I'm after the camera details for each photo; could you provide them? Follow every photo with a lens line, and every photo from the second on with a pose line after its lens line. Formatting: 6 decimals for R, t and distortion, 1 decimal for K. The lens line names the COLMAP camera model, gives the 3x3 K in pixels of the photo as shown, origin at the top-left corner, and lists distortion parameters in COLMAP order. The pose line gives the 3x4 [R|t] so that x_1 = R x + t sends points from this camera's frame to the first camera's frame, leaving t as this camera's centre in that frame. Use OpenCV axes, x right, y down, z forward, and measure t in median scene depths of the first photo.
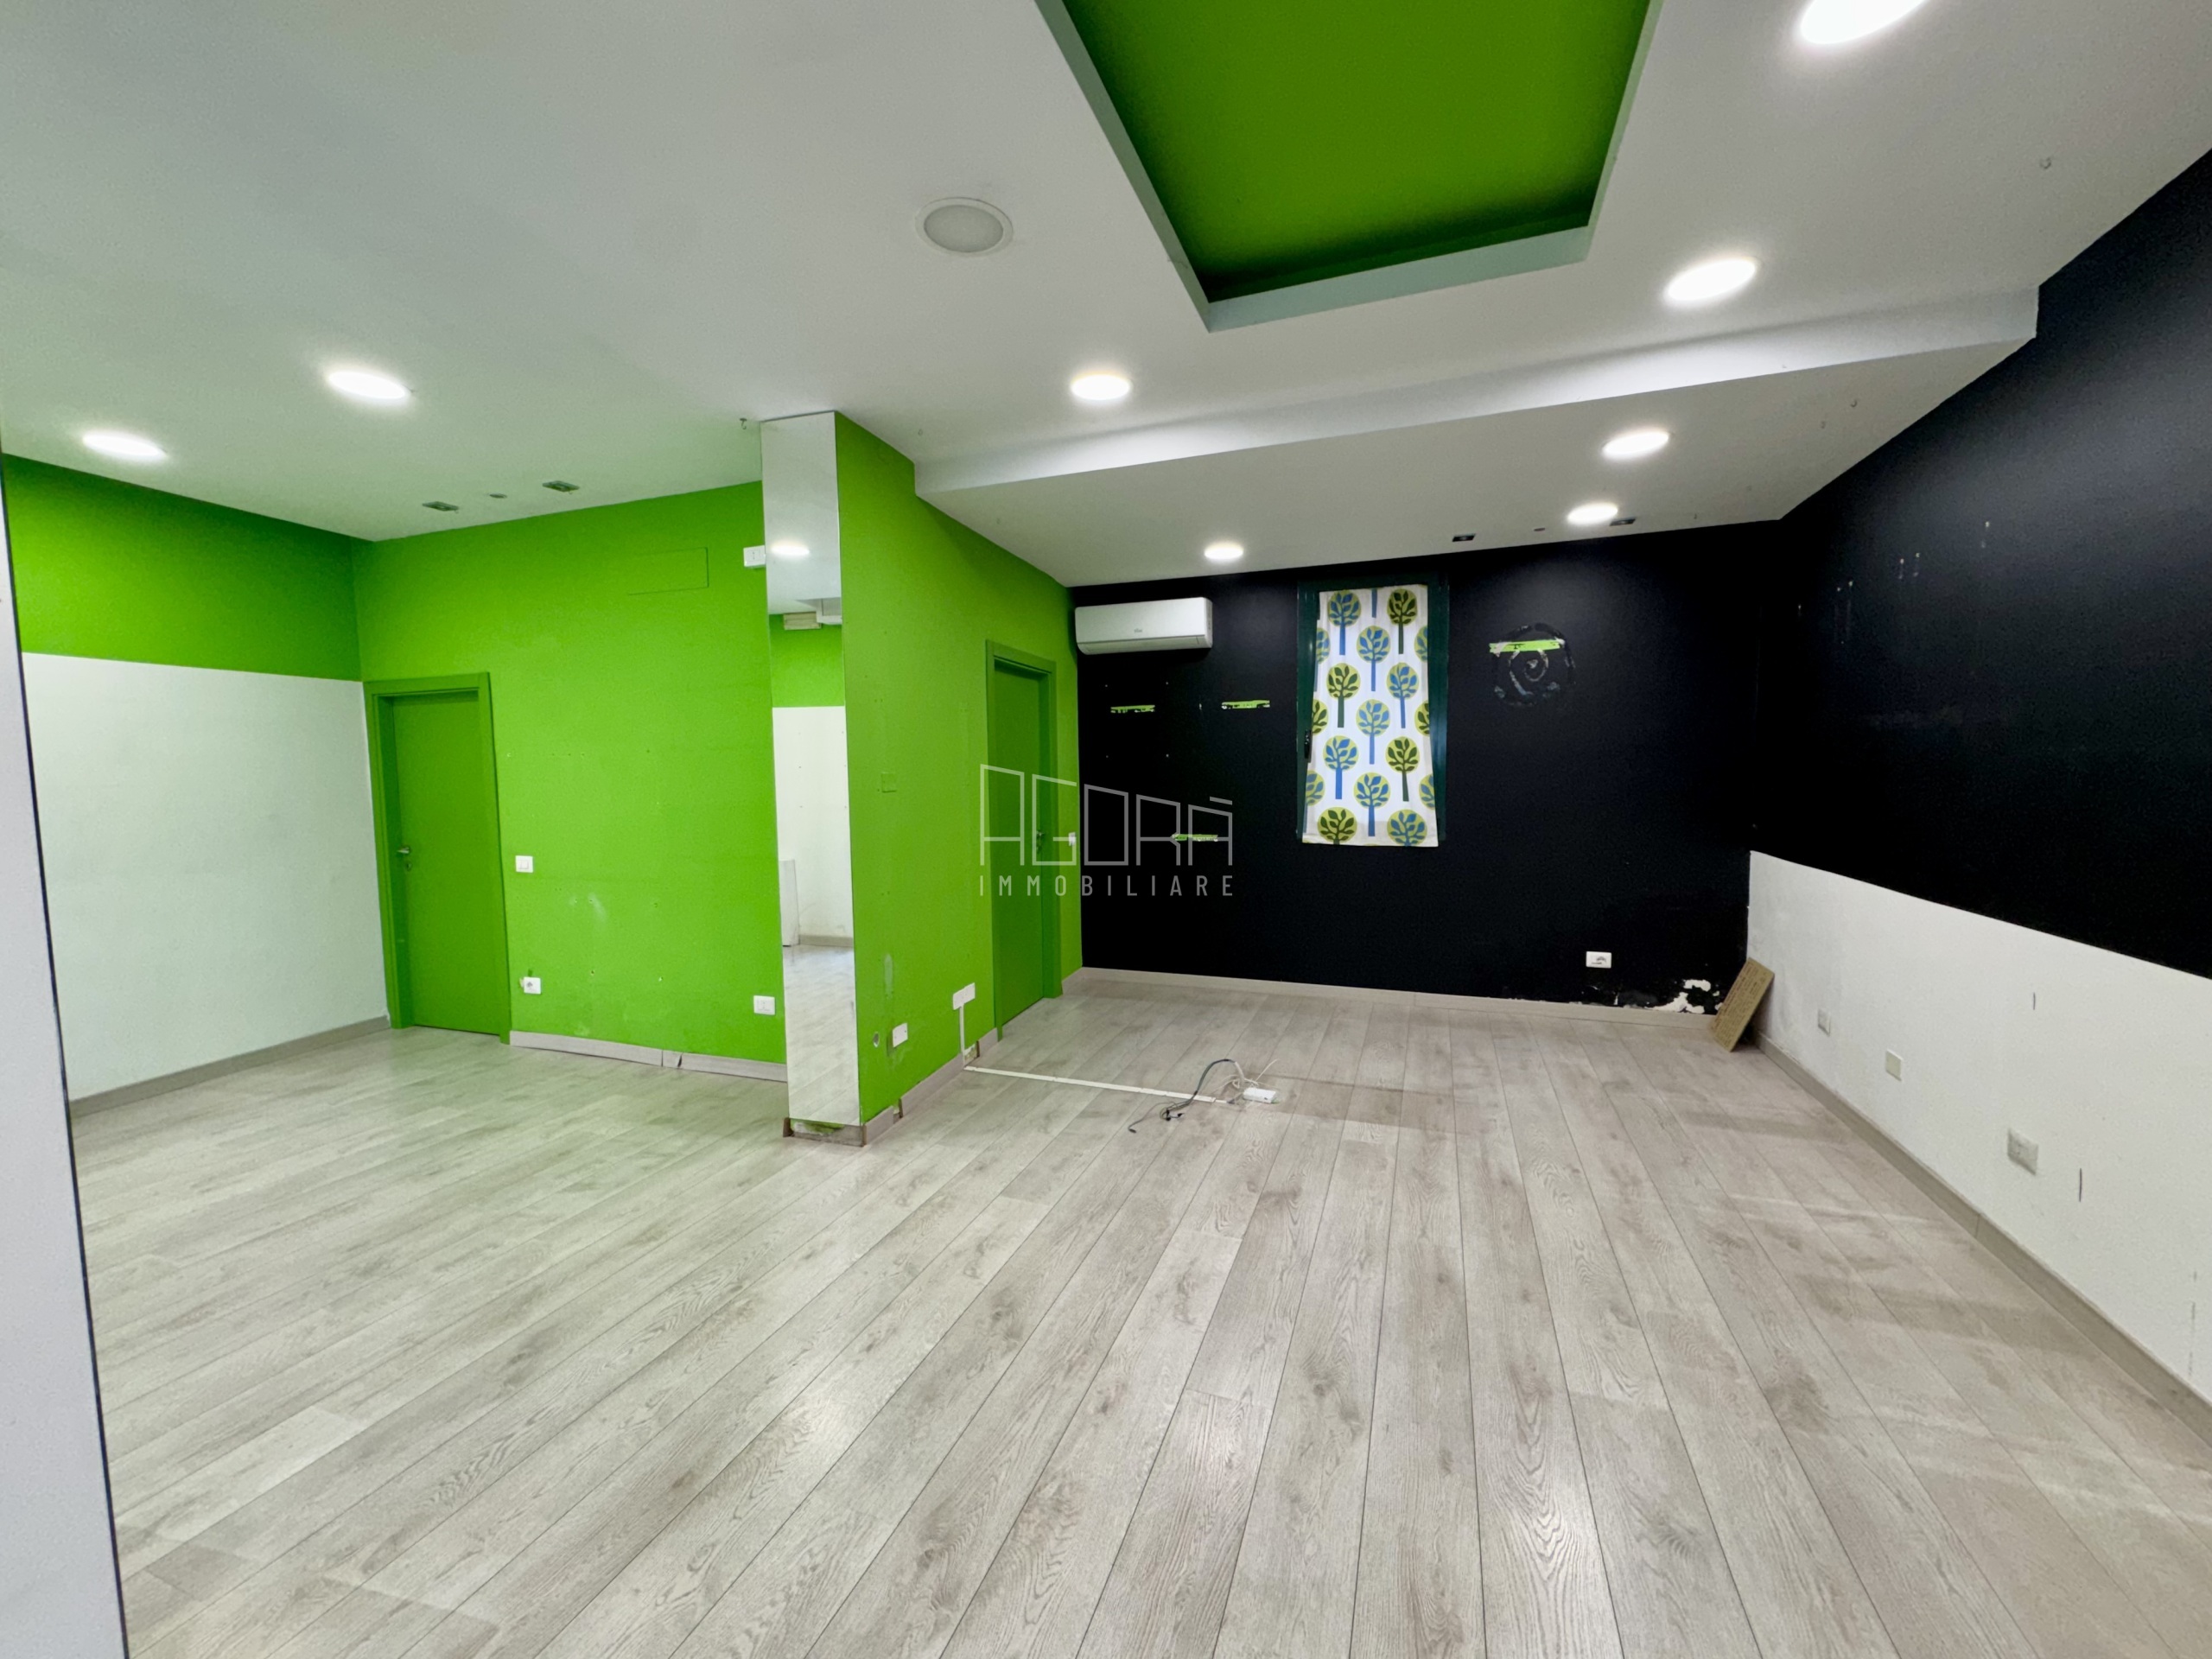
lens RADIAL K [[875.8, 0, 1106.0], [0, 875.8, 829.5], [0, 0, 1]] dist [-0.001634, -0.000152]
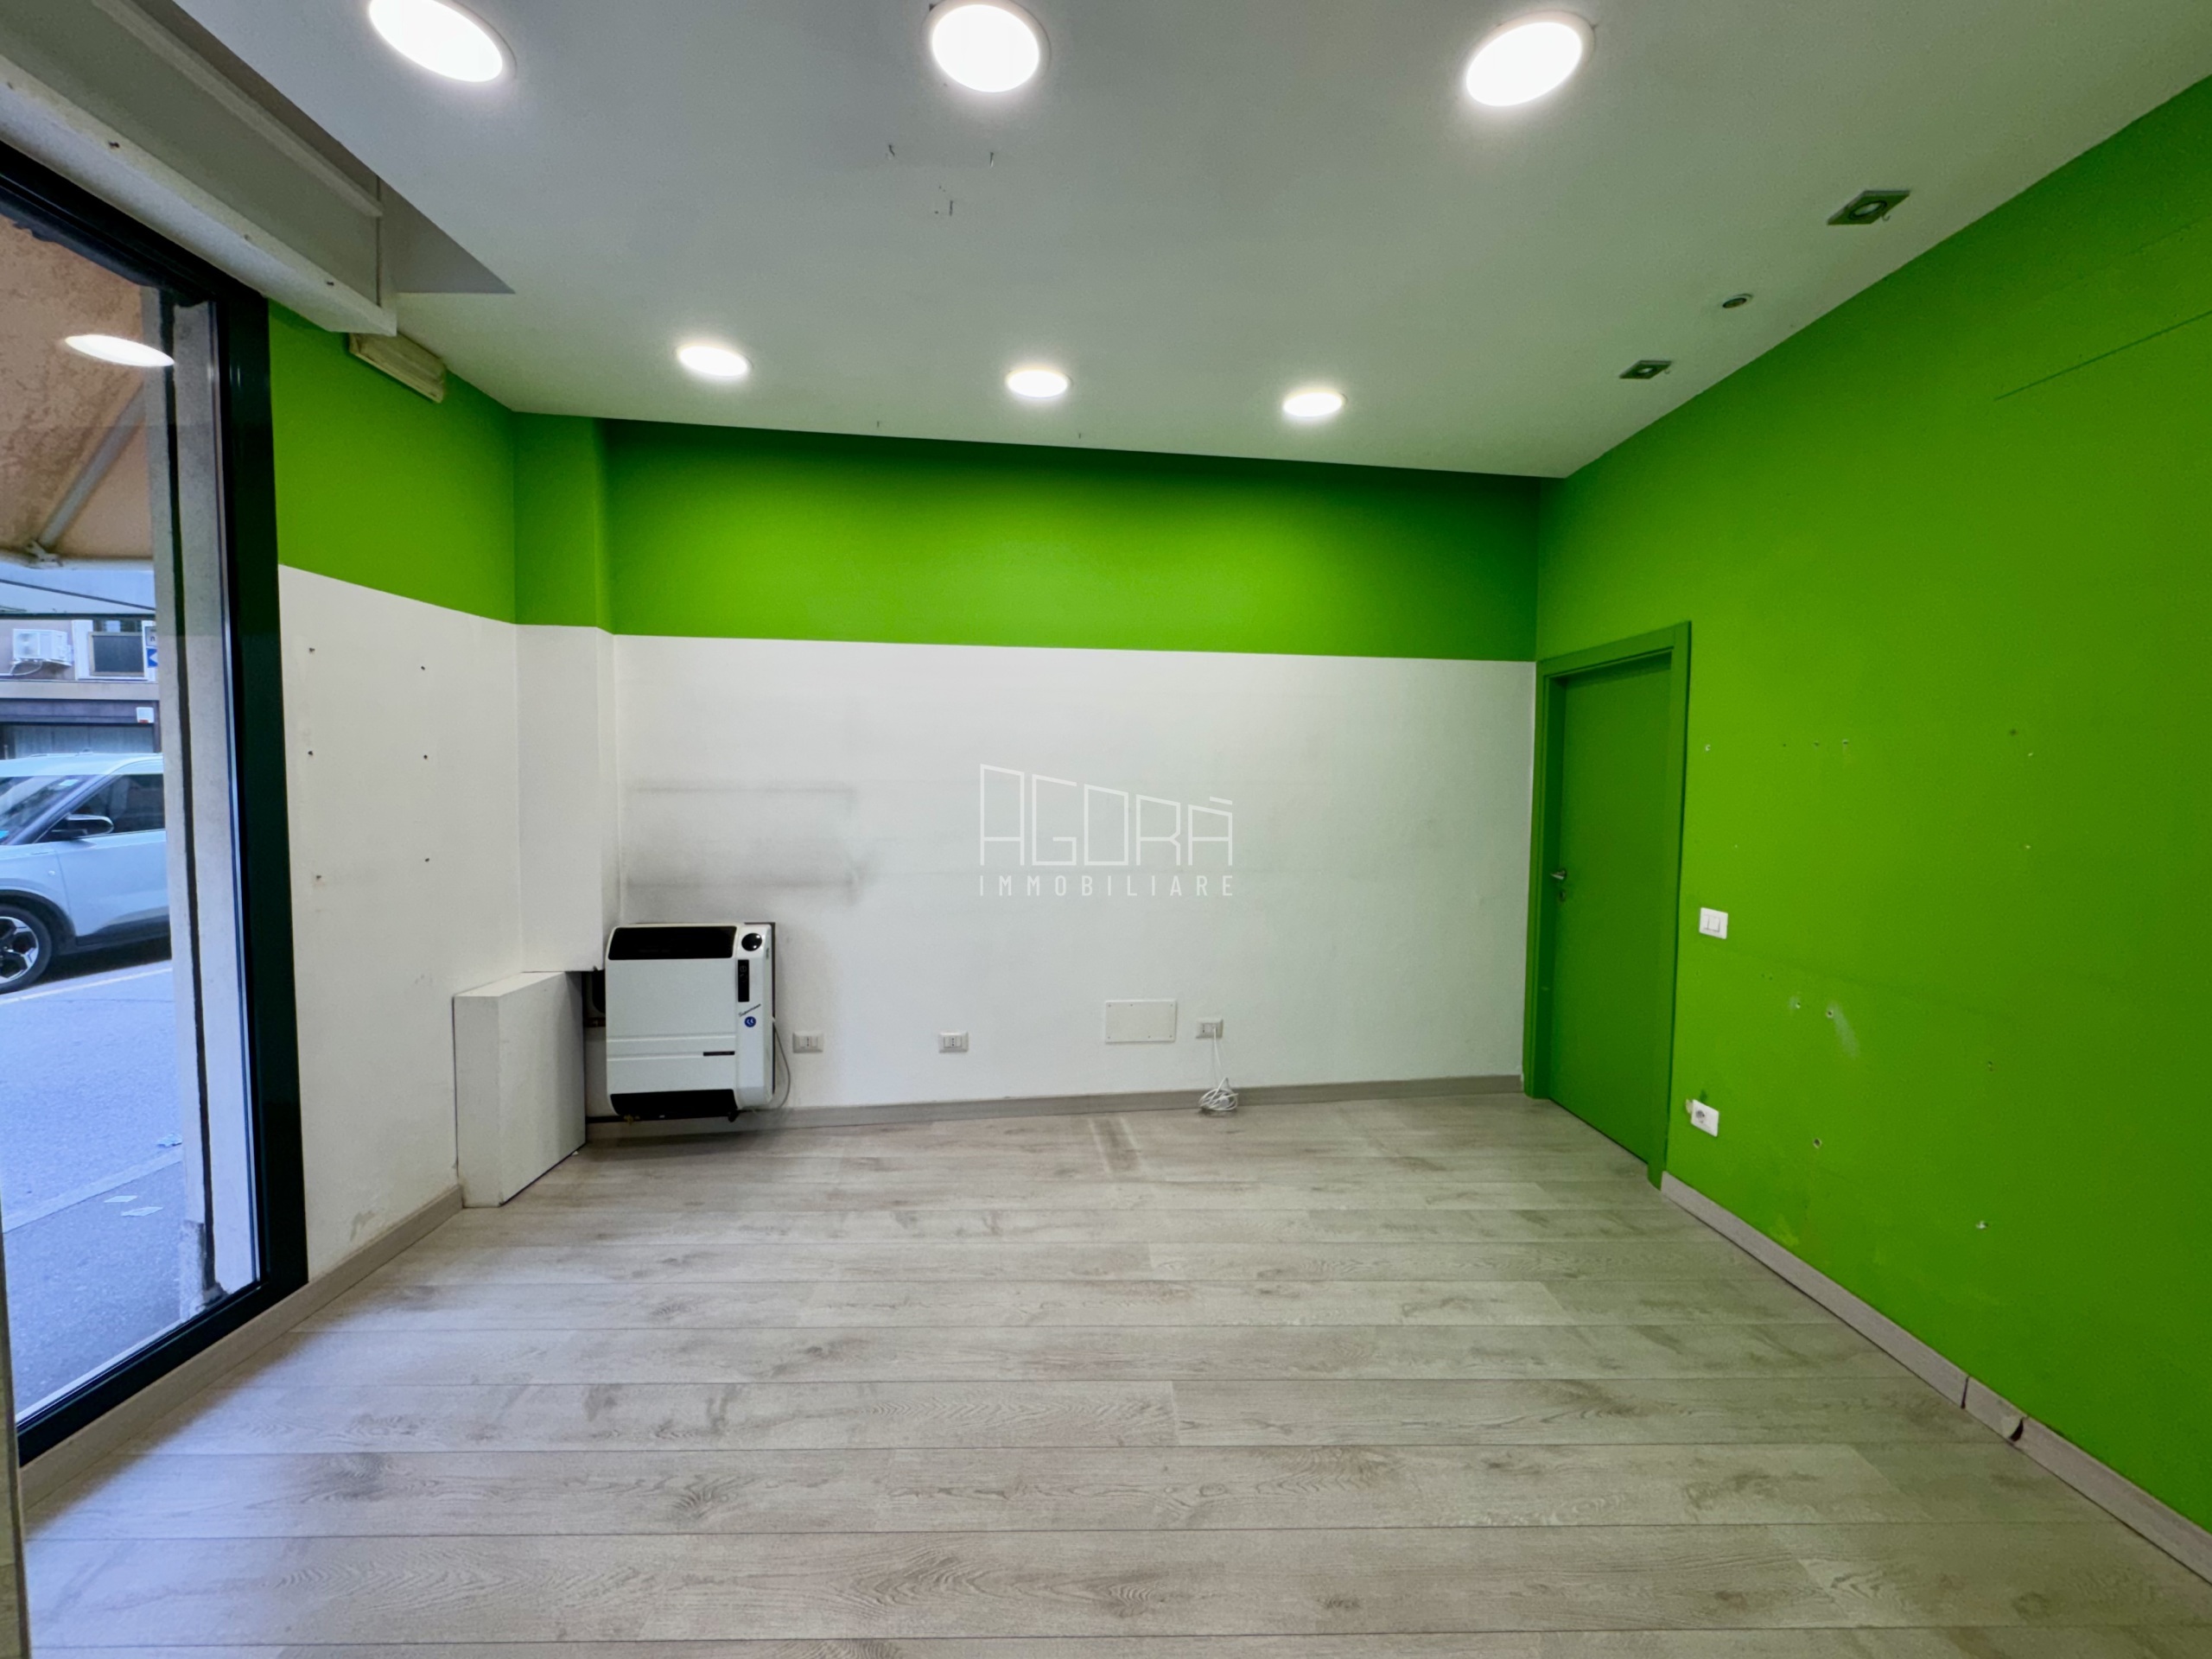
lens RADIAL K [[883.0, 0, 1104.4], [0, 883.0, 829.1], [0, 0, 1]] dist [-0.001246, -0.000023]
pose [[0.365489, 0.069560, -0.928213, -0.292383], [-0.079208, 0.995911, 0.043445, -0.023542], [0.927440, 0.057643, 0.369504, 0.432456]]
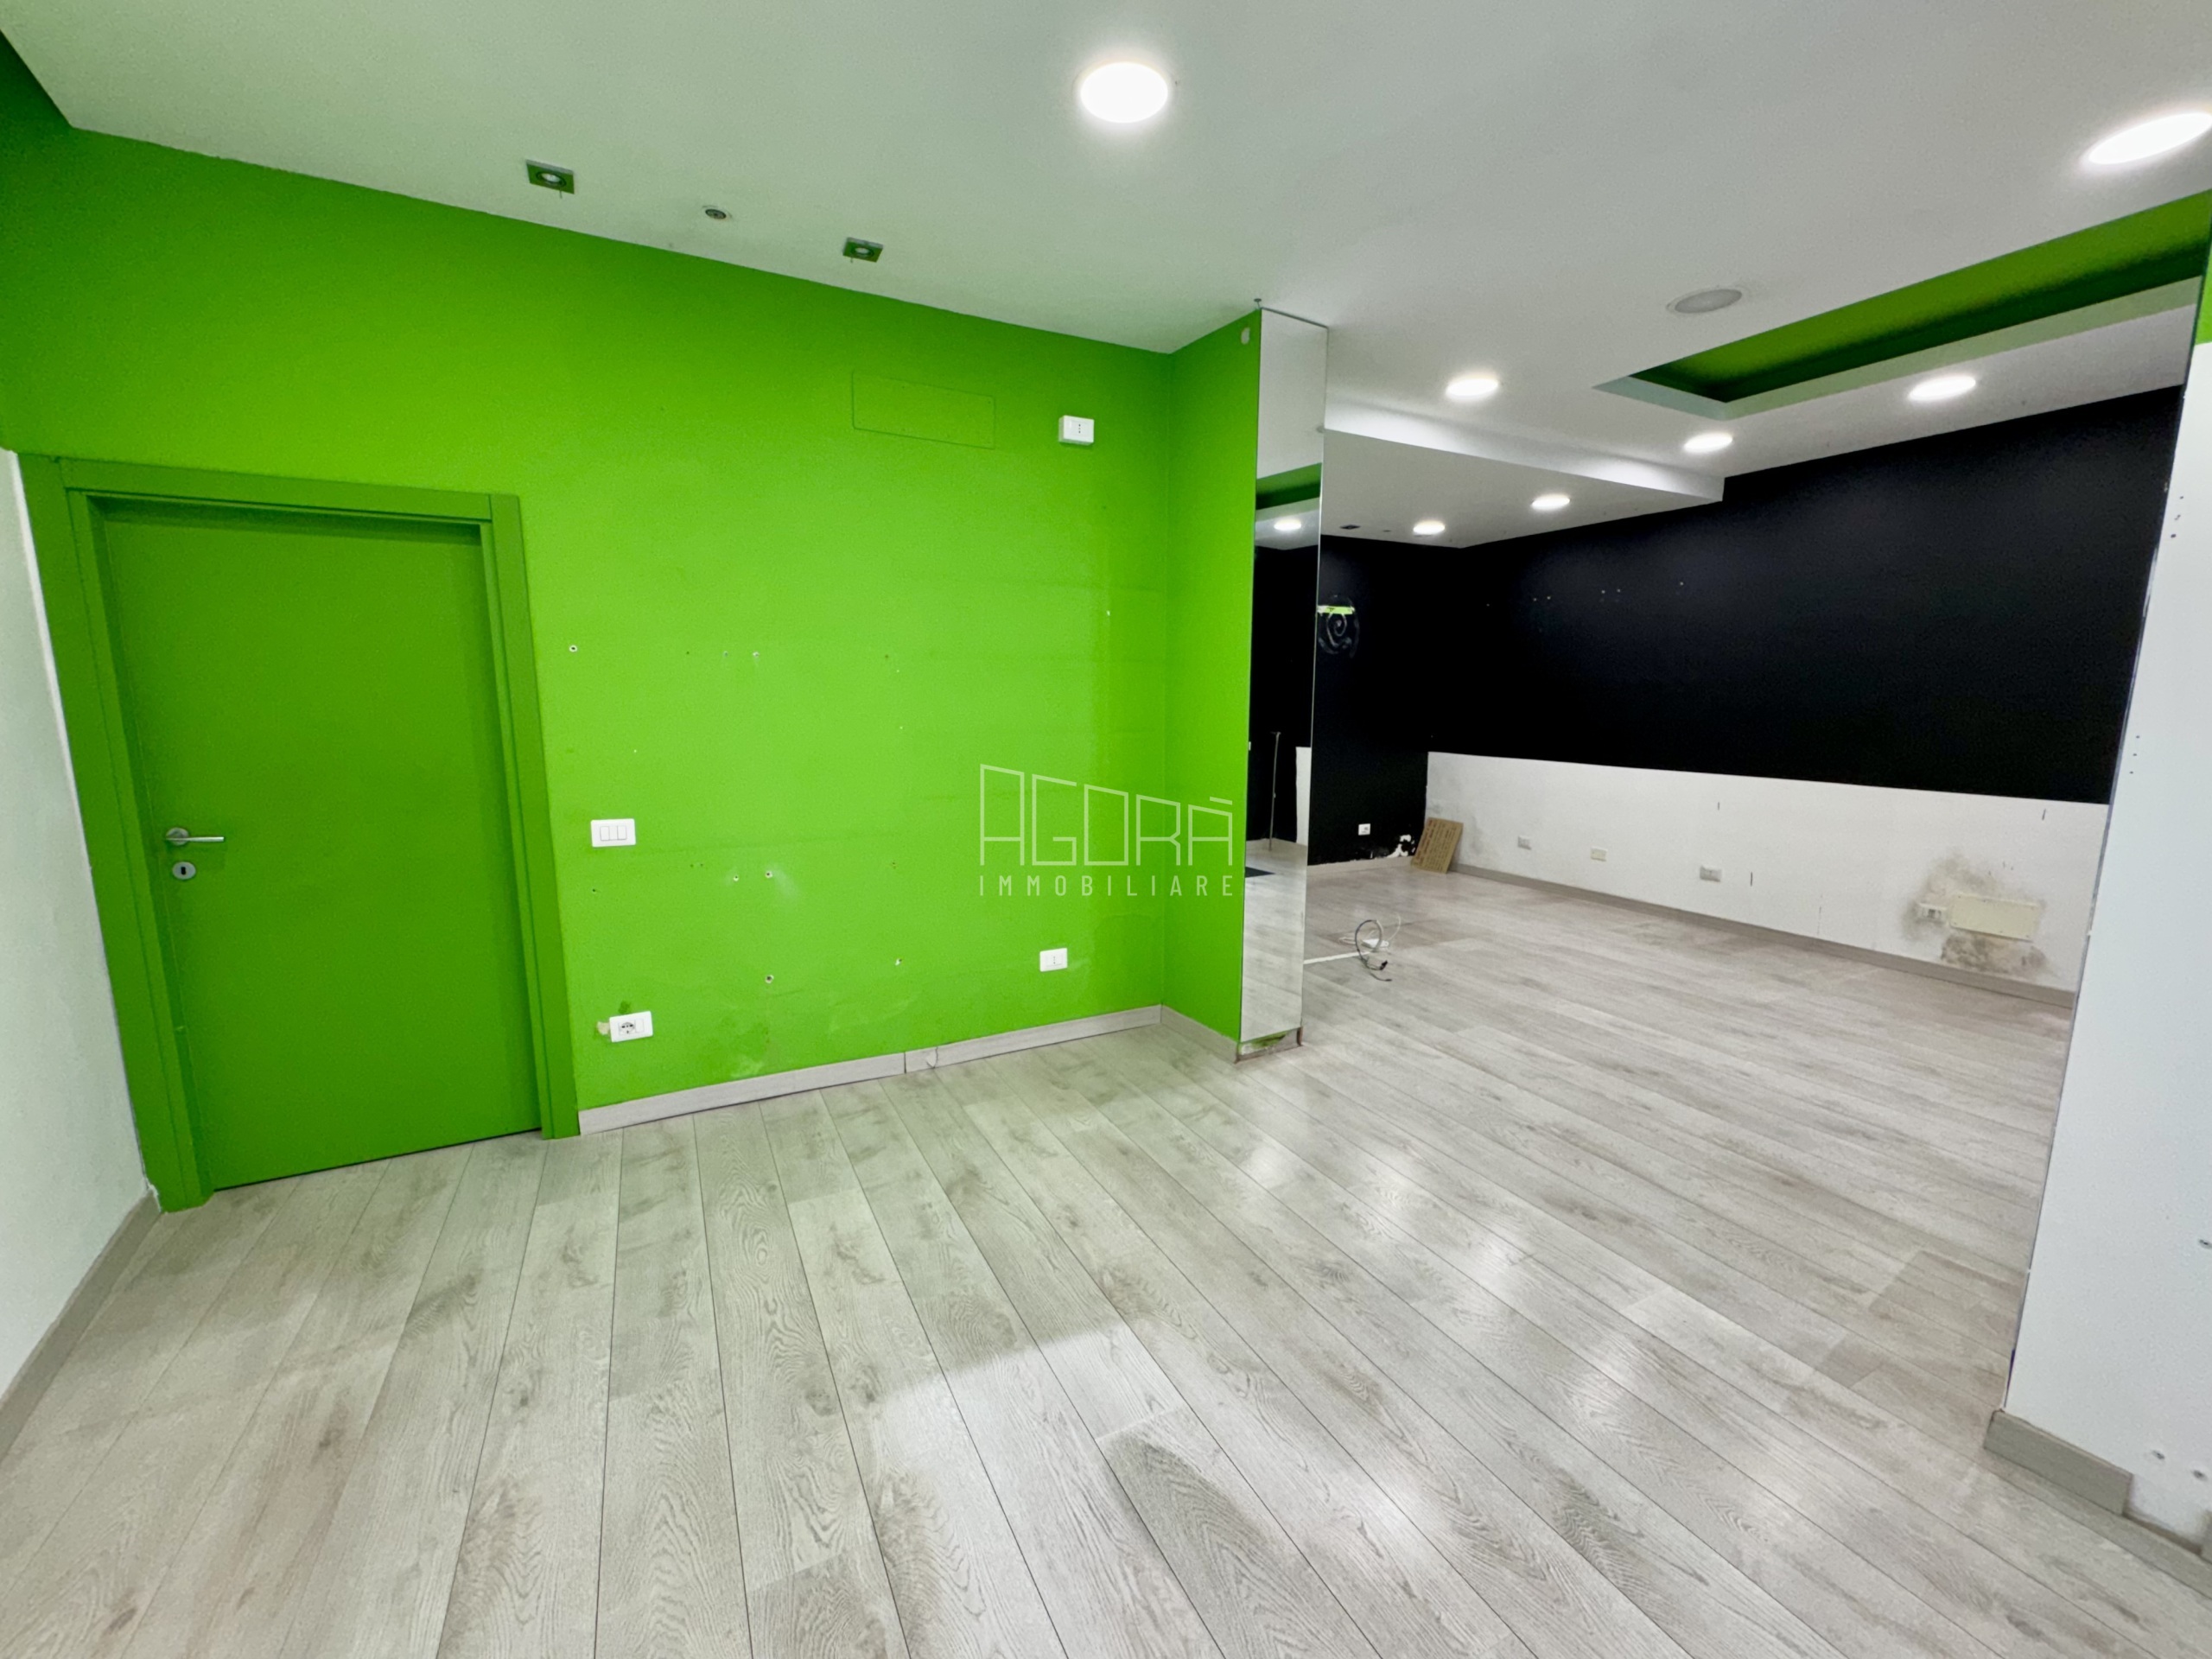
lens RADIAL K [[883.0, 0, 1104.4], [0, 883.0, 829.1], [0, 0, 1]] dist [-0.001246, -0.000023]
pose [[0.672752, -0.093084, 0.733989, -1.051306], [0.037458, 0.995067, 0.091860, -0.007393], [-0.738919, -0.034306, 0.672920, 0.402358]]
